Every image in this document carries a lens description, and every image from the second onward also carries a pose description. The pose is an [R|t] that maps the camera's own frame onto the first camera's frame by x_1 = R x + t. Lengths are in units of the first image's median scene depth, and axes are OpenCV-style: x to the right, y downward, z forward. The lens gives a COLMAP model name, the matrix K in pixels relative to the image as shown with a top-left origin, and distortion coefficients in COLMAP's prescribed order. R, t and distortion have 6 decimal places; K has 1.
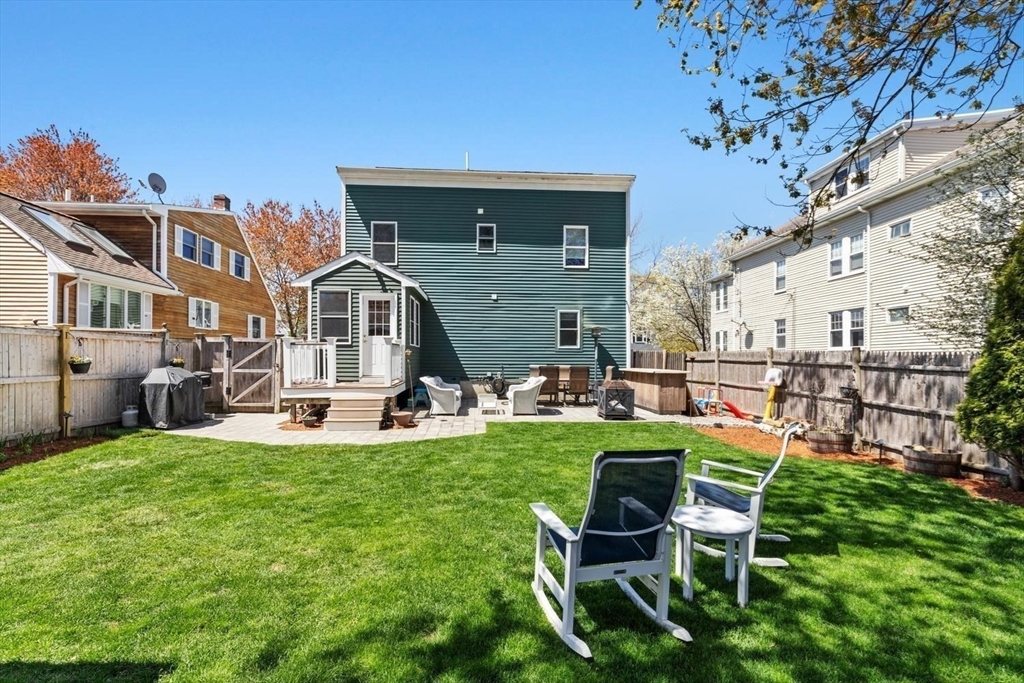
lens RADIAL K [[465.8, 0, 513.9], [0, 465.8, 357.8], [0, 0, 1]] dist [0.006857, 0.001407]
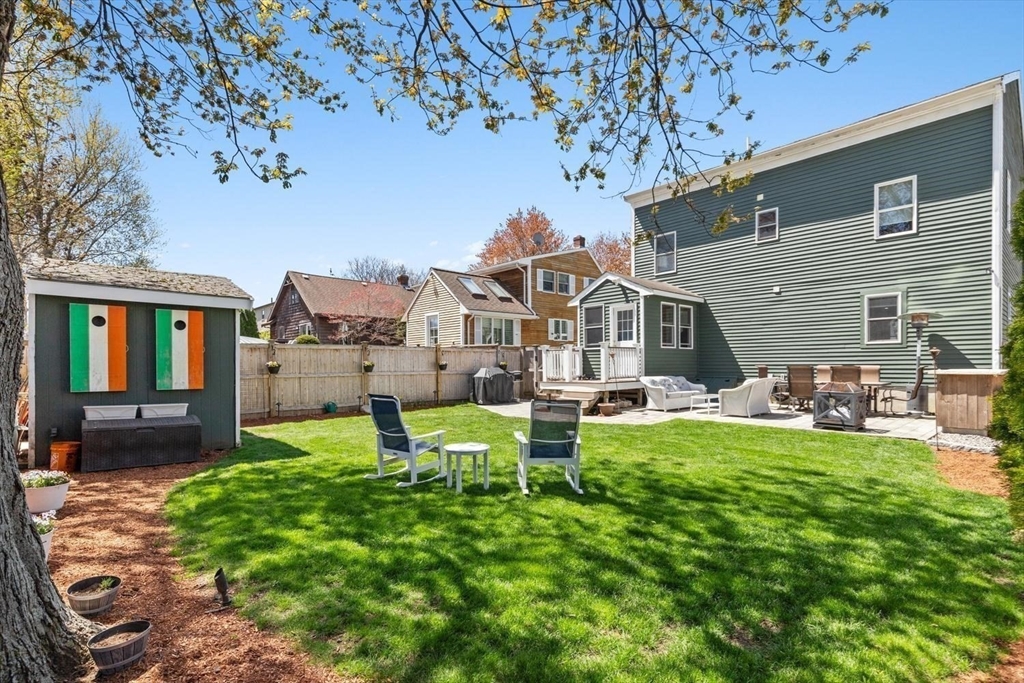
lens RADIAL K [[500.7, 0, 502.3], [0, 500.7, 373.8], [0, 0, 1]] dist [0.005352, 0.000443]
pose [[0.592181, 0.005694, -0.805785, 0.418468], [0.011095, 0.999823, 0.015218, 0.010174], [0.805729, -0.017952, 0.592013, 0.005026]]
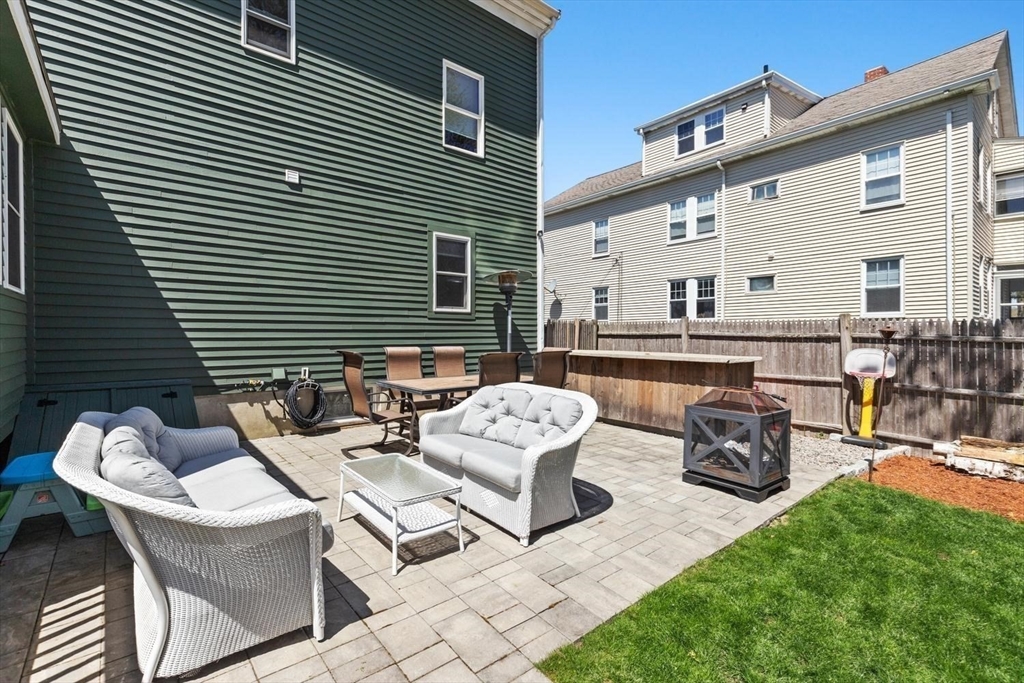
lens RADIAL K [[465.8, 0, 507.8], [0, 465.8, 333.4], [0, 0, 1]] dist [0.006857, 0.001407]
pose [[0.821738, -0.004141, 0.569850, -0.117206], [0.000332, 0.999977, 0.006787, -0.001263], [-0.569865, -0.005388, 0.821721, 0.565421]]
